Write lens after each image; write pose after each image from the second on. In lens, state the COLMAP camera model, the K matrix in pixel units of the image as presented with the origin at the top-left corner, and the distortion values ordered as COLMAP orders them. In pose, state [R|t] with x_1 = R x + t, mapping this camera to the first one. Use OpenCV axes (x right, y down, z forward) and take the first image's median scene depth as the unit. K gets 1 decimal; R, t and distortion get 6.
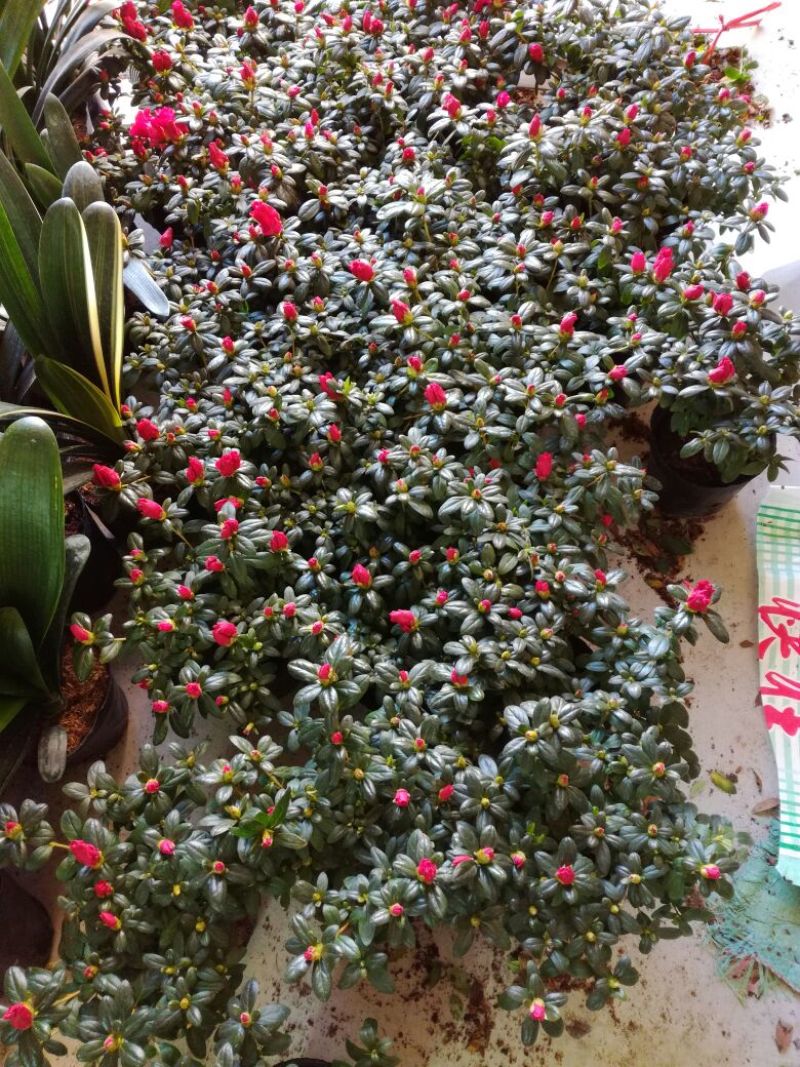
lens RADIAL K [[878.8, 0, 400.0], [0, 878.8, 533.5], [0, 0, 1]] dist [0.089111, -0.176367]
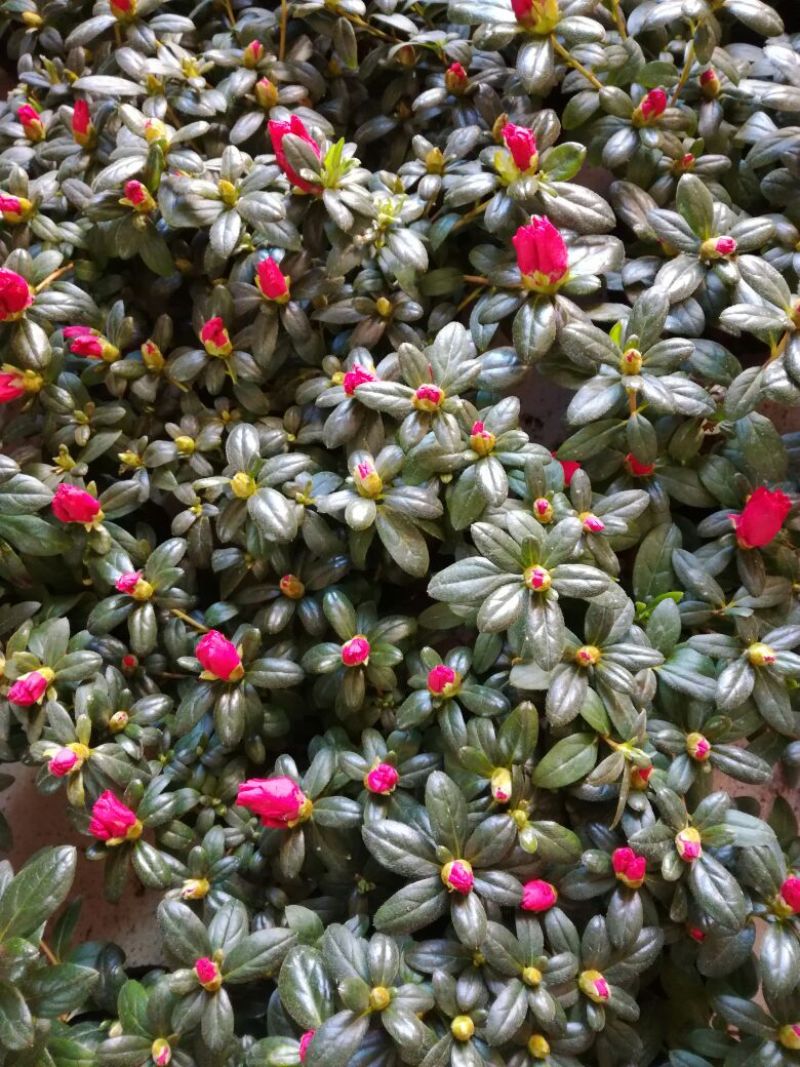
lens RADIAL K [[878.8, 0, 400.0], [0, 878.8, 533.5], [0, 0, 1]] dist [0.089111, -0.176367]
pose [[0.942186, 0.305985, -0.136597, 0.069466], [-0.255488, 0.919736, 0.298012, -0.139197], [0.216820, -0.245884, 0.944738, 0.586381]]
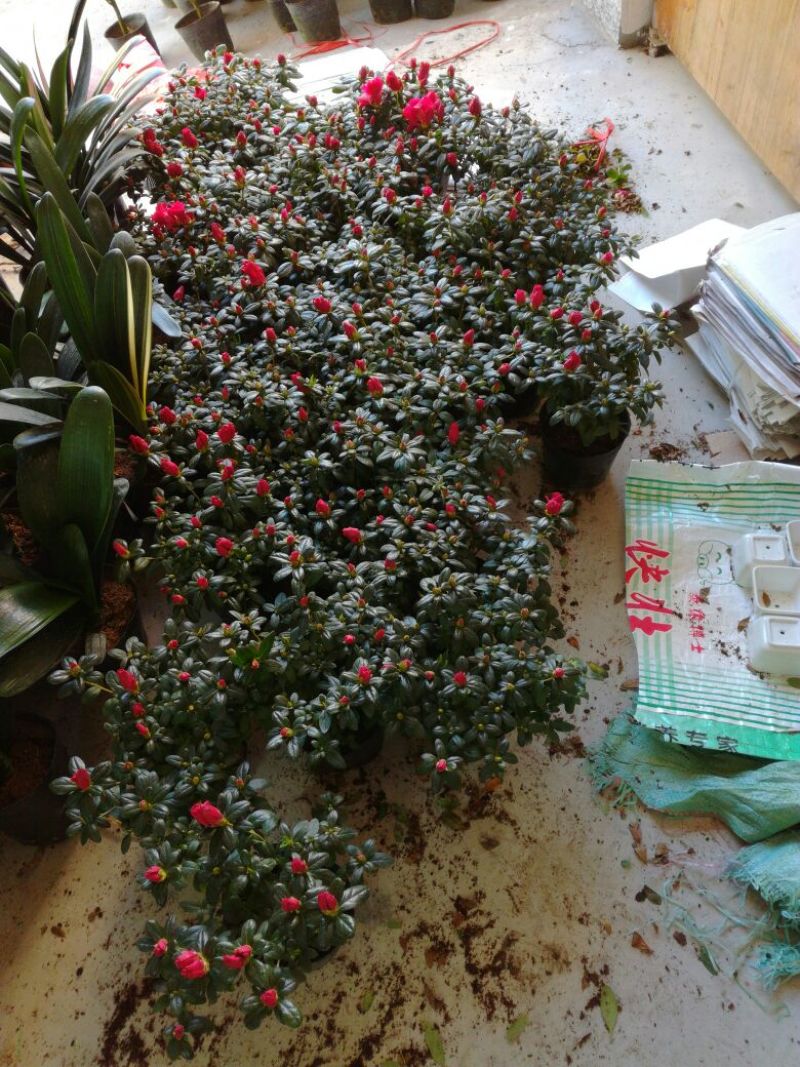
lens RADIAL K [[879.0, 0, 400.0], [0, 879.0, 533.5], [0, 0, 1]] dist [0.129954, -0.292704]
pose [[0.999689, -0.021826, 0.012102, 0.056400], [0.023167, 0.991913, -0.124788, 0.244675], [-0.009280, 0.125029, 0.992110, -0.352356]]
